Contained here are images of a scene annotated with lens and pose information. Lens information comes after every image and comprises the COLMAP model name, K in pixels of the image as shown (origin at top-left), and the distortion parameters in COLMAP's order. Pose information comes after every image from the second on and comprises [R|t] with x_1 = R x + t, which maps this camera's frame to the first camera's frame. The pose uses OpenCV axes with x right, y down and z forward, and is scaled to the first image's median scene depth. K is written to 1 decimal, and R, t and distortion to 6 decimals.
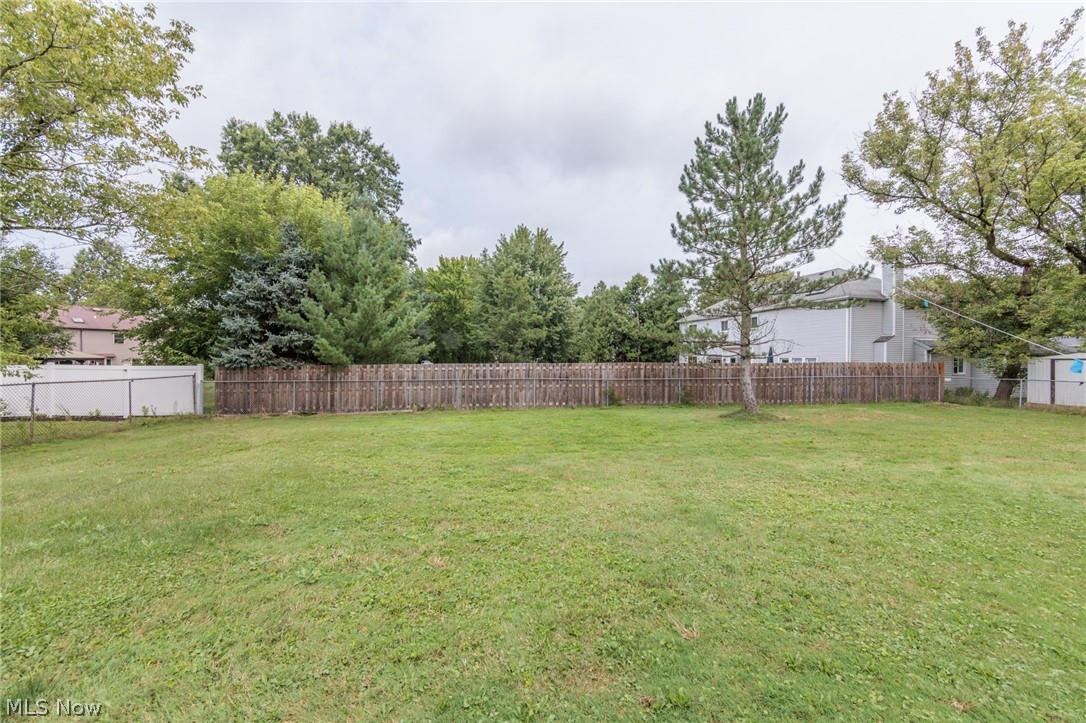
lens RADIAL K [[423.5, 0, 534.1], [0, 423.5, 352.5], [0, 0, 1]] dist [-0.002190, -0.000014]
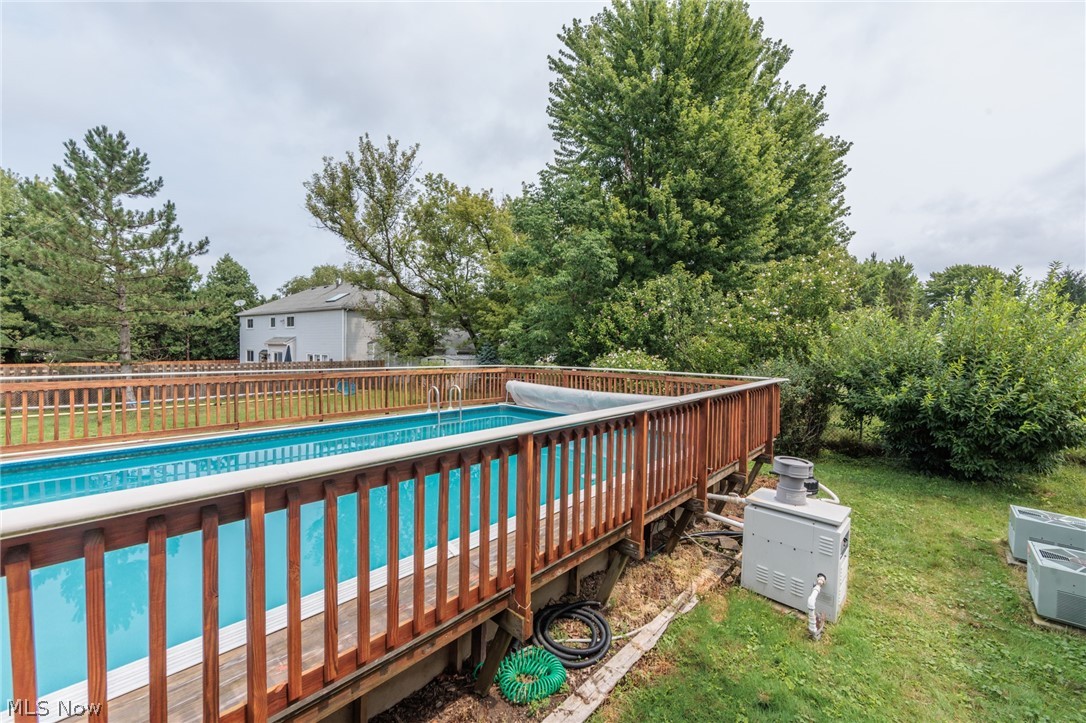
lens RADIAL K [[423.5, 0, 535.6], [0, 423.5, 366.0], [0, 0, 1]] dist [-0.002190, -0.000014]
pose [[0.739579, -0.020878, 0.672746, 0.196964], [-0.022272, 0.998212, 0.055462, -0.025167], [-0.672701, -0.056002, 0.737792, -0.206274]]
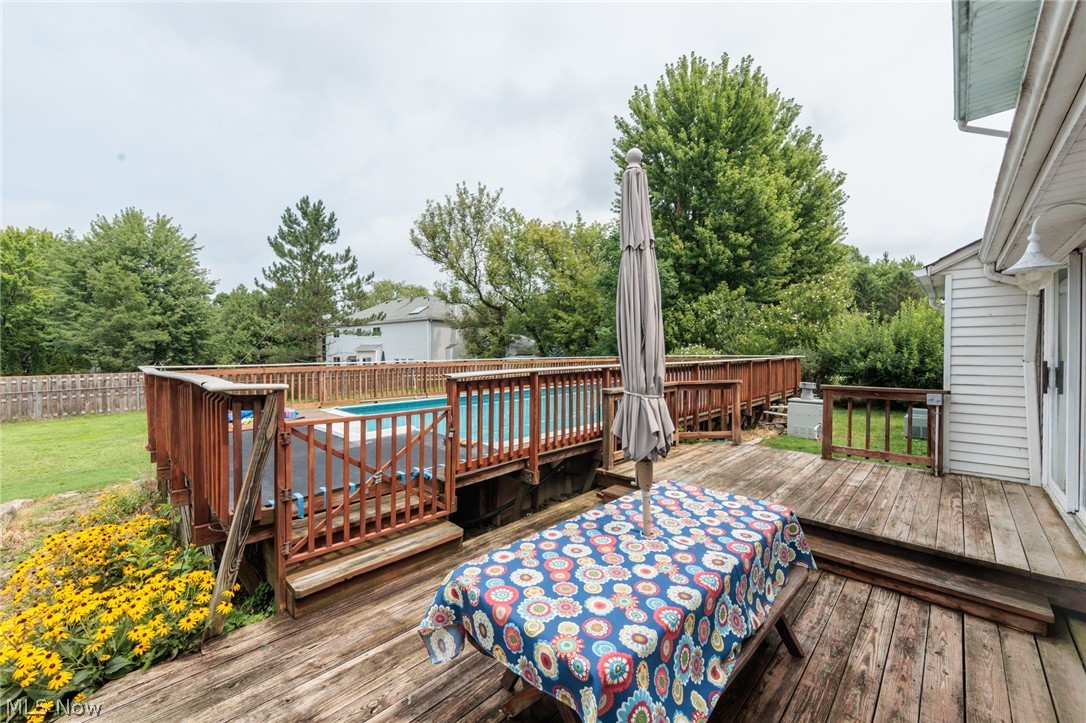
lens RADIAL K [[423.5, 0, 543.1], [0, 423.5, 360.0], [0, 0, 1]] dist [-0.002190, -0.000014]
pose [[0.751654, -0.021230, 0.659216, 0.031936], [0.000654, 0.999505, 0.031443, -0.019432], [-0.659557, -0.023203, 0.751296, -0.257709]]
